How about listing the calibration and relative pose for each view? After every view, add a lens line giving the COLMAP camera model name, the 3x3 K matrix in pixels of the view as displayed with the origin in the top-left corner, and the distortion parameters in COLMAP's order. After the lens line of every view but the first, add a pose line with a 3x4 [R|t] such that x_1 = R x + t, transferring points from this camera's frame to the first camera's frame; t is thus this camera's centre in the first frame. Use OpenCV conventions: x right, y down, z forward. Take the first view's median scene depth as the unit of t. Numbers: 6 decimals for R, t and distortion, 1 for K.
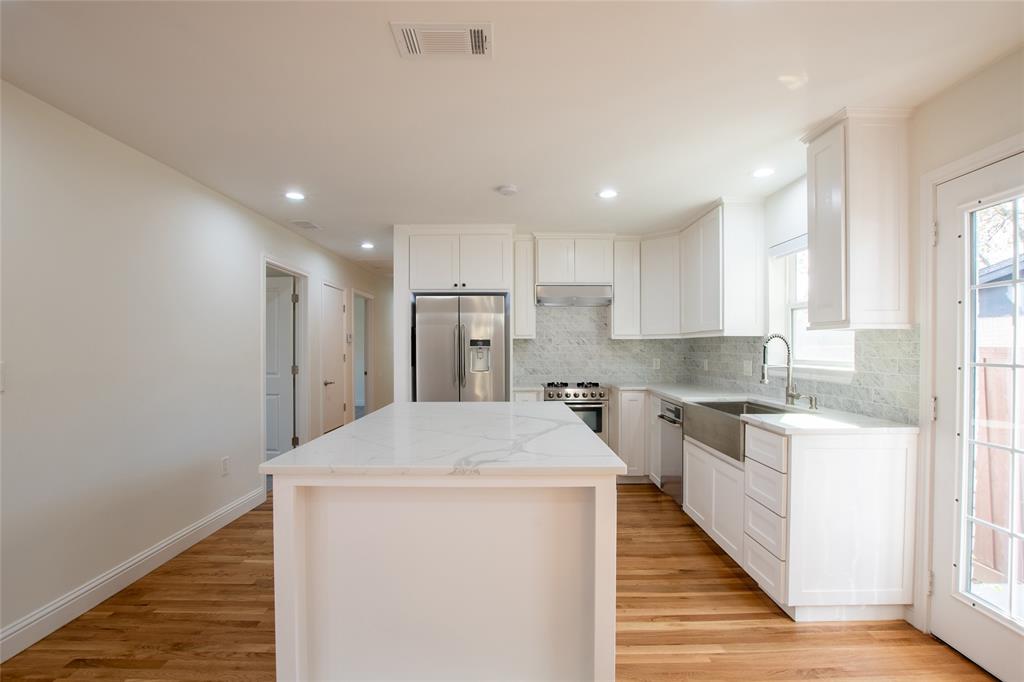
lens RADIAL K [[462.3, 0, 515.5], [0, 462.3, 347.1], [0, 0, 1]] dist [-0.028073, 0.000193]
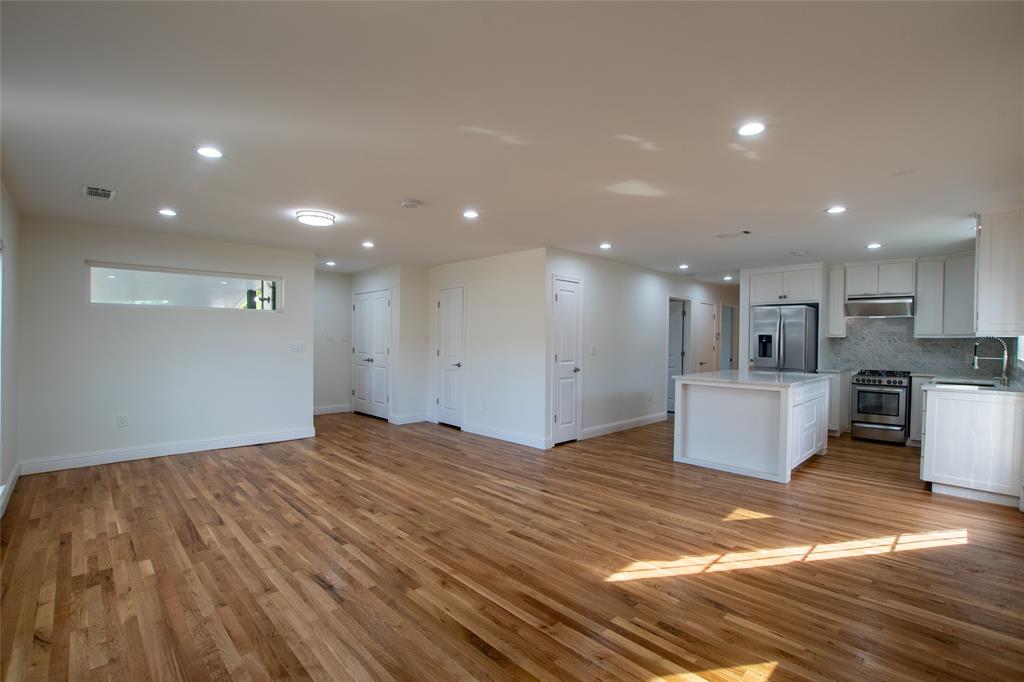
lens RADIAL K [[462.3, 0, 515.5], [0, 462.3, 347.1], [0, 0, 1]] dist [-0.028073, 0.000193]
pose [[0.697474, 0.019525, -0.716345, 0.349383], [-0.009761, 0.999795, 0.017747, -0.003015], [0.716544, -0.005386, 0.697521, -0.719041]]
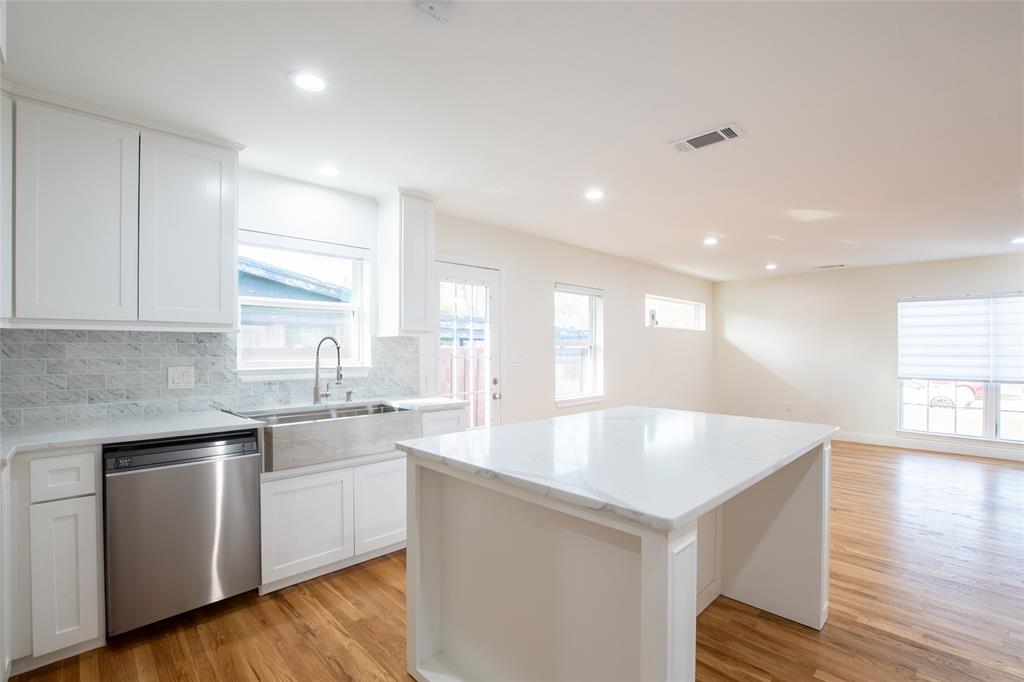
lens RADIAL K [[462.3, 0, 515.5], [0, 462.3, 347.1], [0, 0, 1]] dist [-0.028073, 0.000193]
pose [[-0.691536, -0.001837, 0.722340, -0.293431], [-0.004212, 0.999990, -0.001490, -0.002203], [-0.722330, -0.004073, -0.691537, 0.907832]]
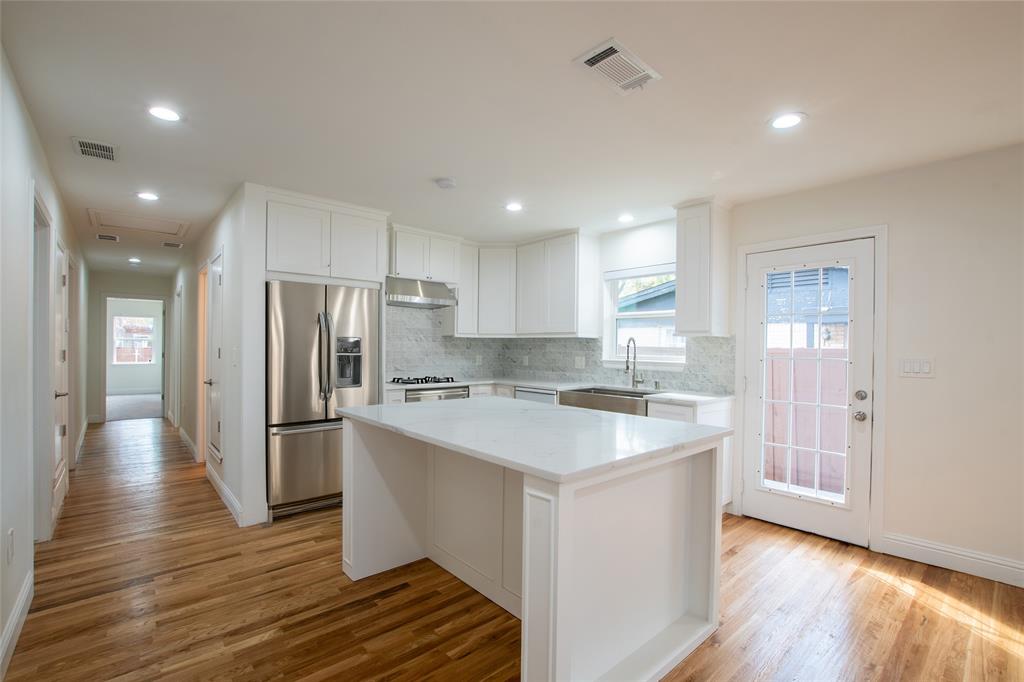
lens RADIAL K [[462.3, 0, 515.5], [0, 462.3, 347.1], [0, 0, 1]] dist [-0.028073, 0.000193]
pose [[0.749546, 0.009761, 0.661880, -0.398835], [-0.014001, 0.999901, 0.001110, 0.002957], [-0.661804, -0.010099, 0.749609, 0.119916]]
